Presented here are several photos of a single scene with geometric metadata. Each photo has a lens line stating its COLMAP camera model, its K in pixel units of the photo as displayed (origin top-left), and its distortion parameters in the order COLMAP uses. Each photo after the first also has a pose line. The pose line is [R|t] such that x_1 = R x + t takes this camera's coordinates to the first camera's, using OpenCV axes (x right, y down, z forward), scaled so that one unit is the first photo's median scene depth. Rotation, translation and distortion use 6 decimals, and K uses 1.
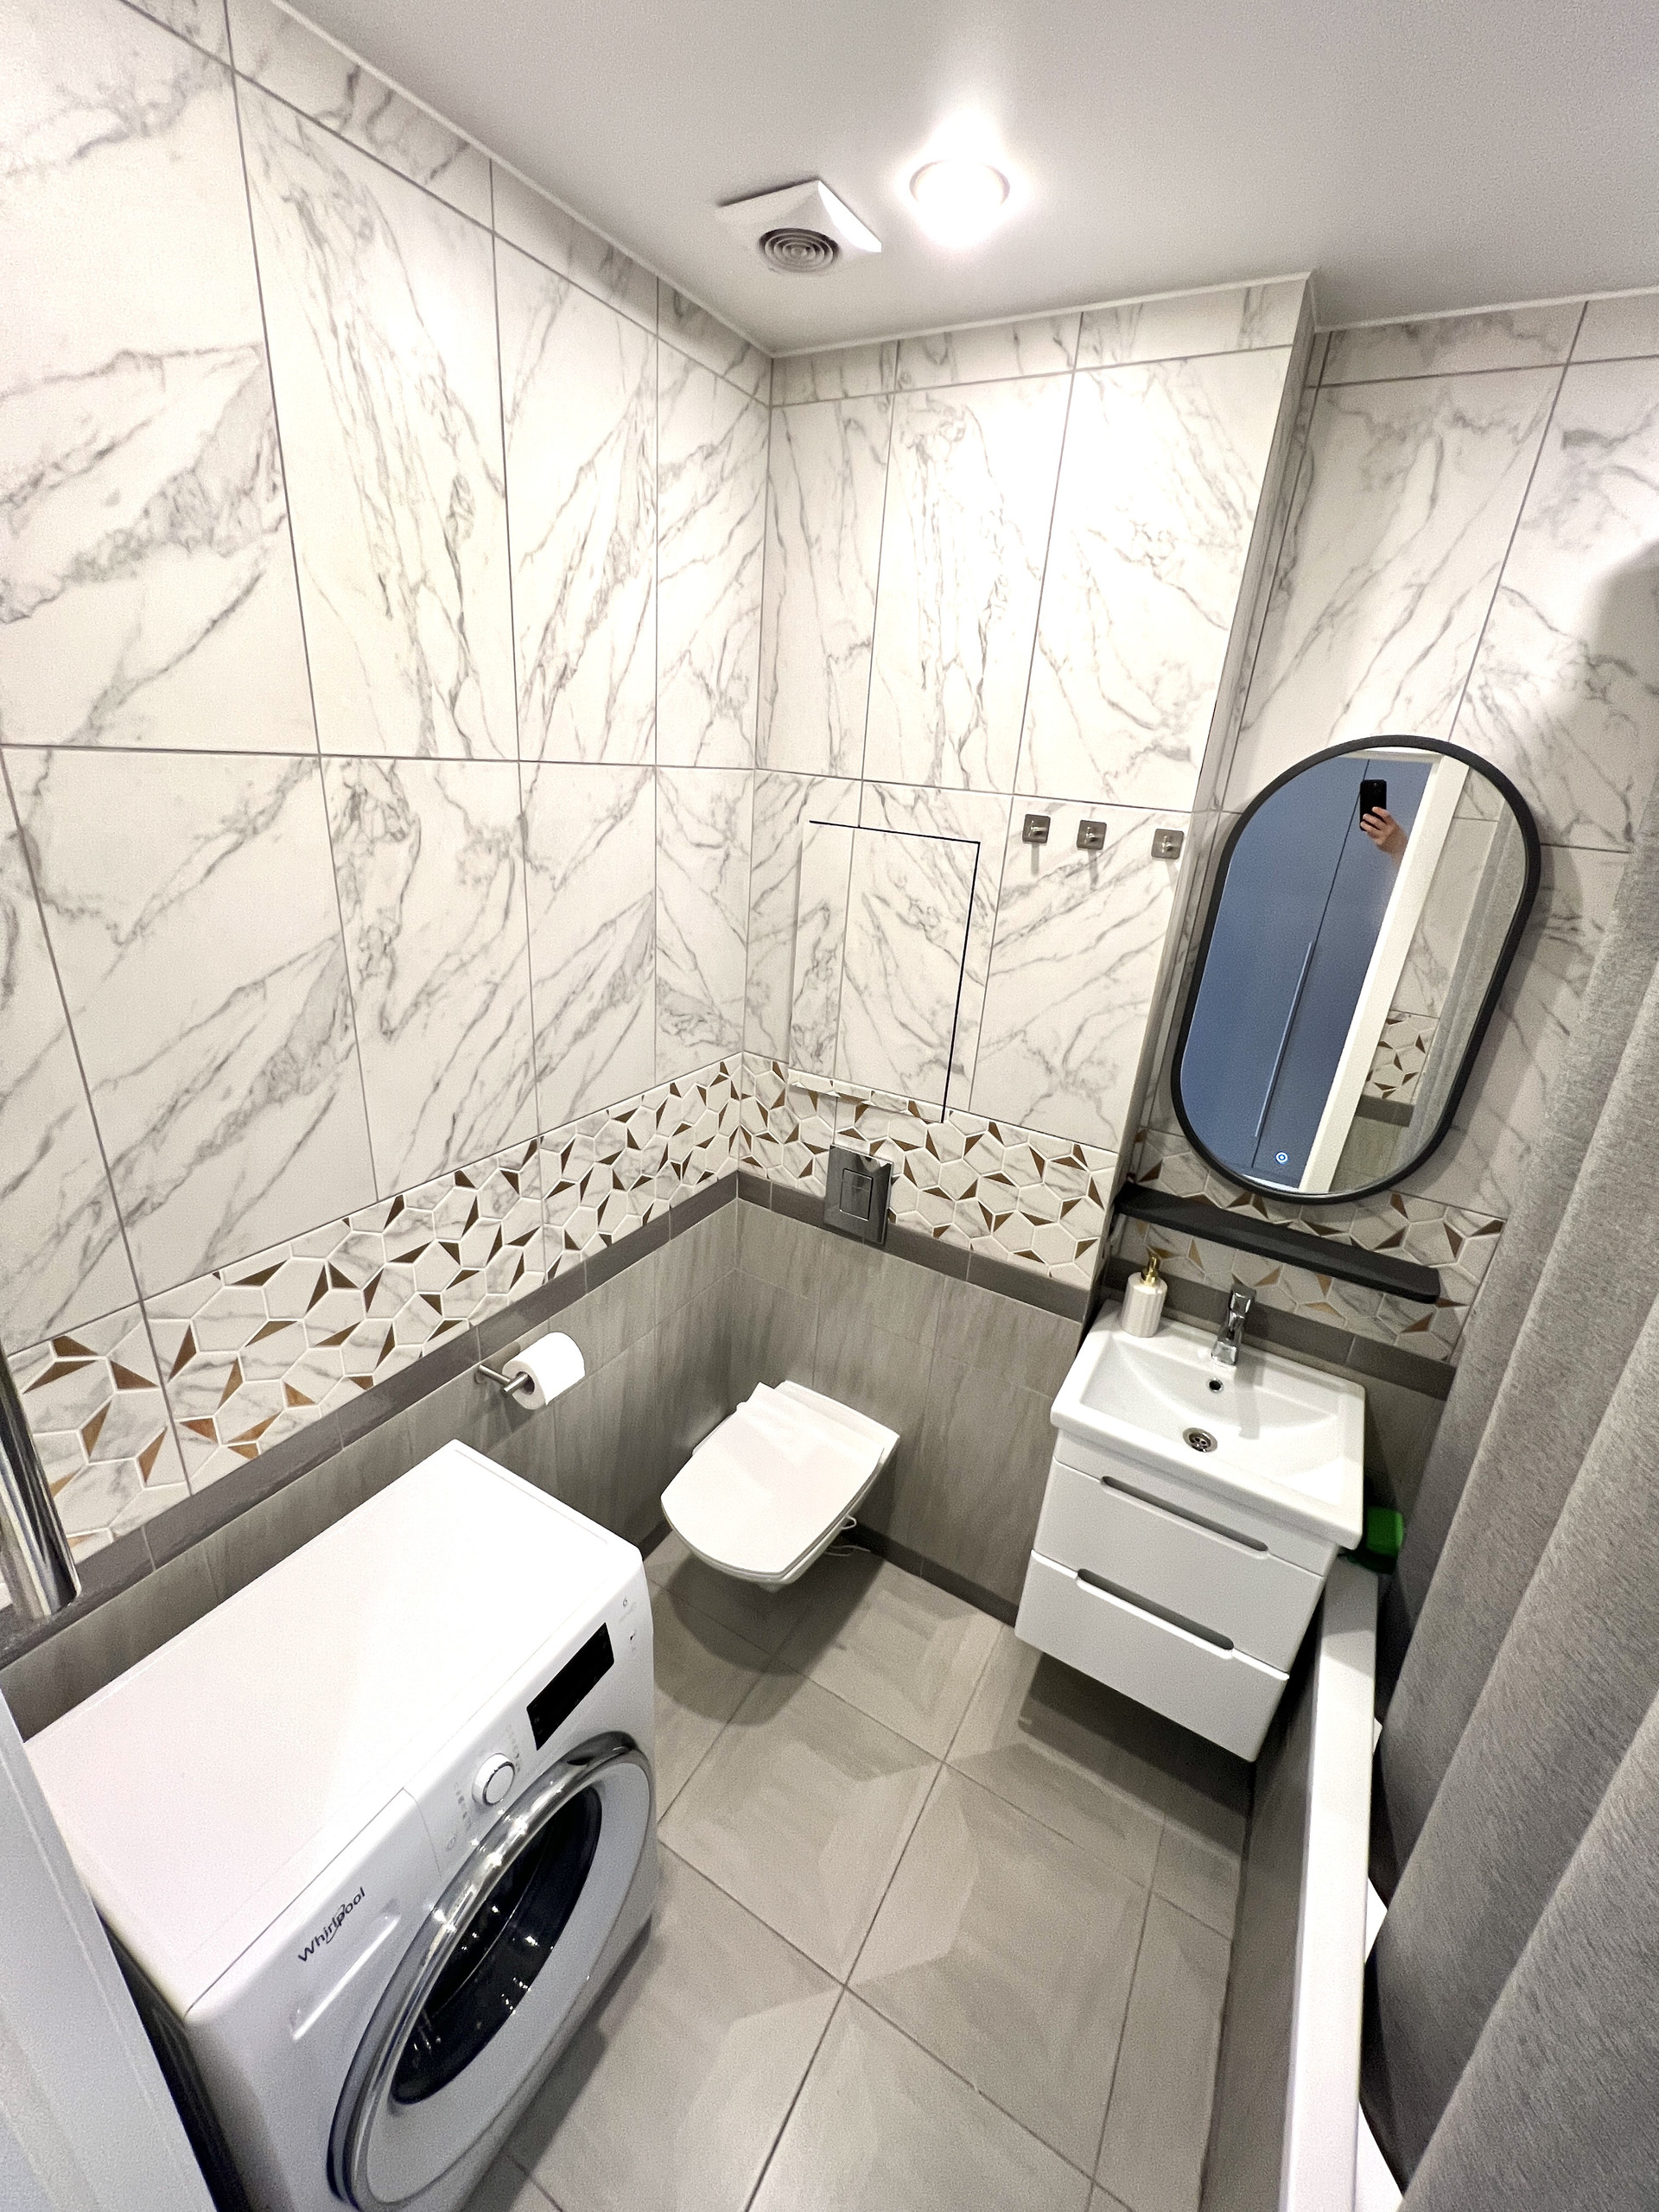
lens RADIAL K [[886.7, 0, 835.6], [0, 886.7, 1104.0], [0, 0, 1]] dist [-0.002318, 0.000138]
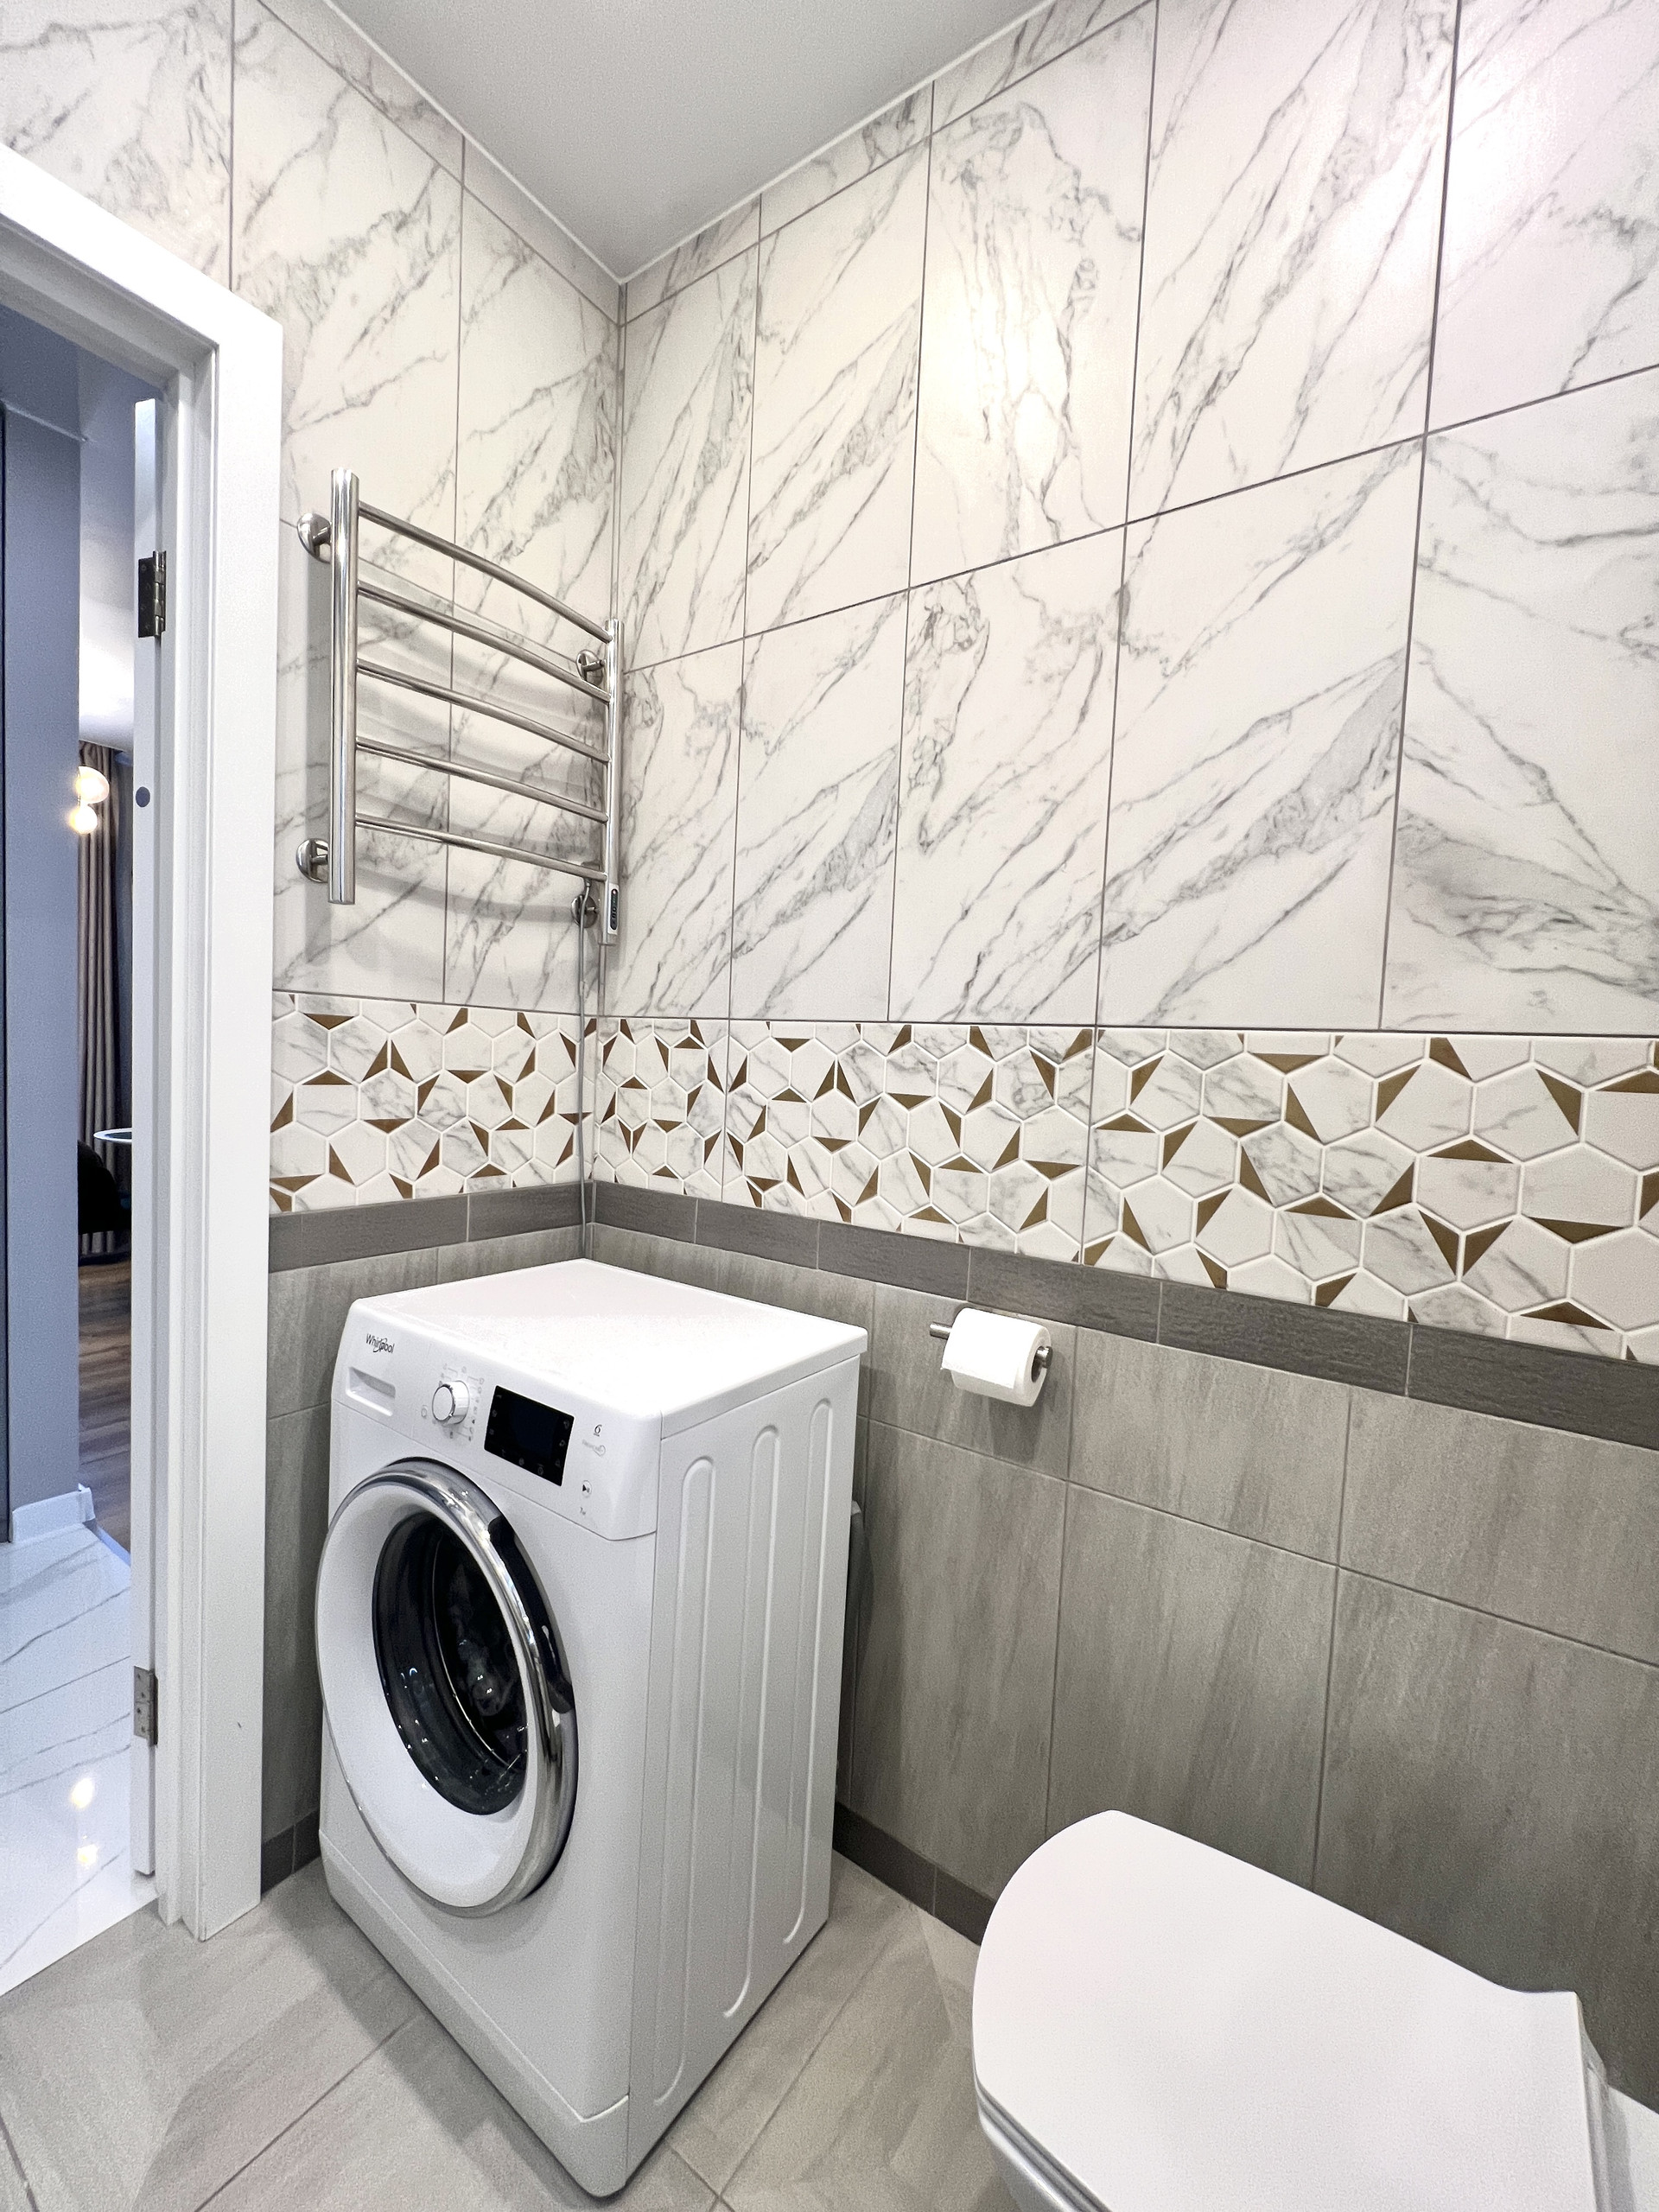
lens RADIAL K [[887.4, 0, 836.7], [0, 887.4, 1102.6], [0, 0, 1]] dist [-0.002770, 0.000703]
pose [[-0.078619, -0.029921, -0.996456, 0.442767], [-0.423886, 0.905694, 0.006249, 0.197103], [0.902297, 0.422875, -0.083888, 0.999309]]
